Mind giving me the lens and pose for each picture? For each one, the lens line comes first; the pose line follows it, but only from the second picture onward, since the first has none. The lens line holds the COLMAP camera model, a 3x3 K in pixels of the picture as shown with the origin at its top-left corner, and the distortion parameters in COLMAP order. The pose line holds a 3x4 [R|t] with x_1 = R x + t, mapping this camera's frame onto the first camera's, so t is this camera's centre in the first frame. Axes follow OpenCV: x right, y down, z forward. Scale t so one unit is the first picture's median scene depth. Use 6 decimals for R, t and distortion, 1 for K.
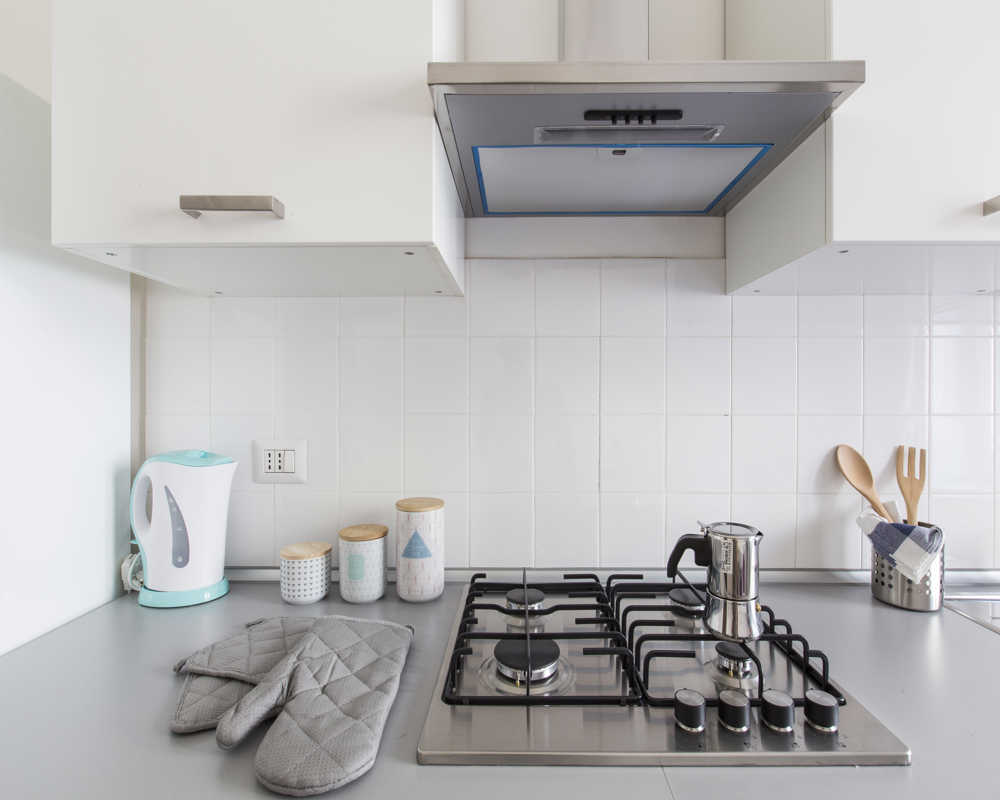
lens RADIAL K [[502.0, 0, 500.0], [0, 502.0, 400.0], [0, 0, 1]] dist [-0.000526, -0.000098]
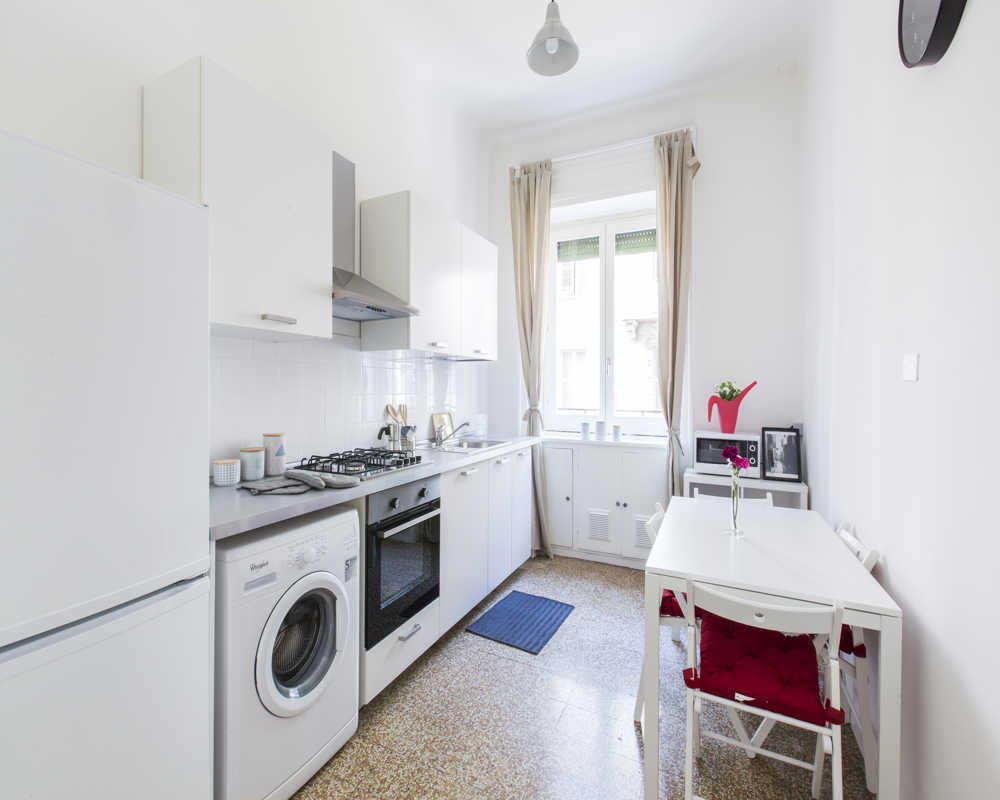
lens RADIAL K [[453.2, 0, 489.3], [0, 453.2, 384.8], [0, 0, 1]] dist [0.000834, 0.000412]
pose [[0.446618, 0.007278, 0.894695, -1.632656], [0.006654, 0.999912, -0.011456, 0.008069], [-0.894700, 0.011069, 0.446531, -0.832950]]
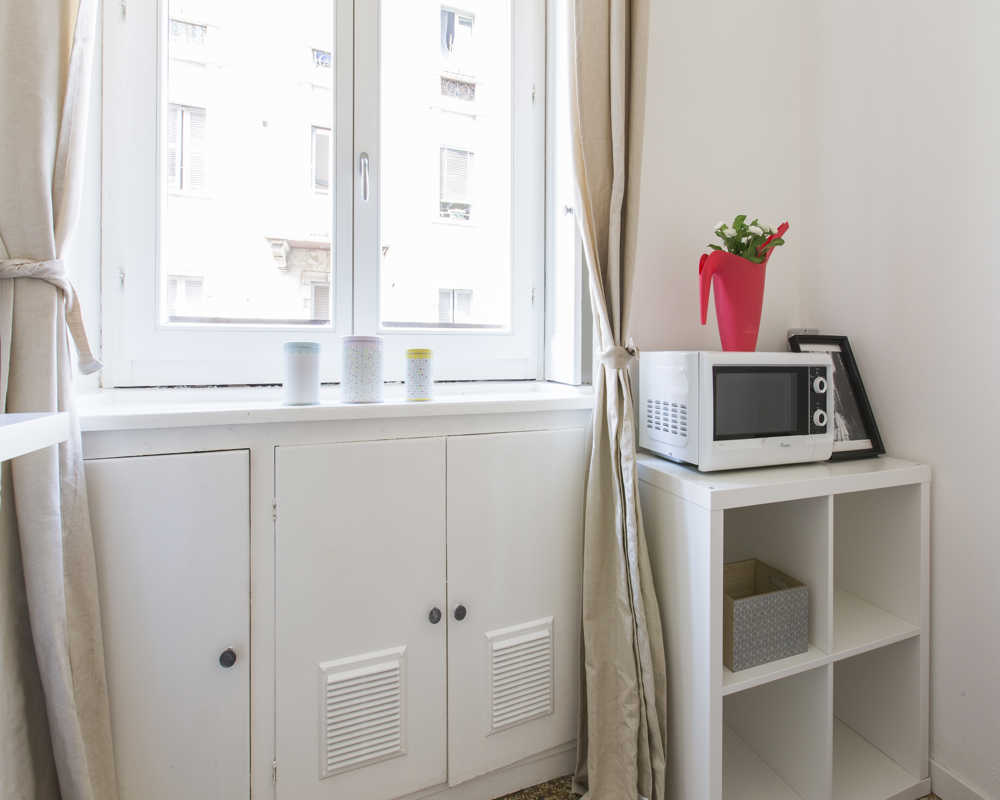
lens RADIAL K [[442.9, 0, 502.0], [0, 442.9, 358.2], [0, 0, 1]] dist [0.000569, 0.000257]
pose [[-0.363307, 0.005026, 0.931656, 0.950035], [0.010446, 0.999945, -0.001321, 0.315048], [-0.931611, 0.009252, -0.363339, 0.062854]]
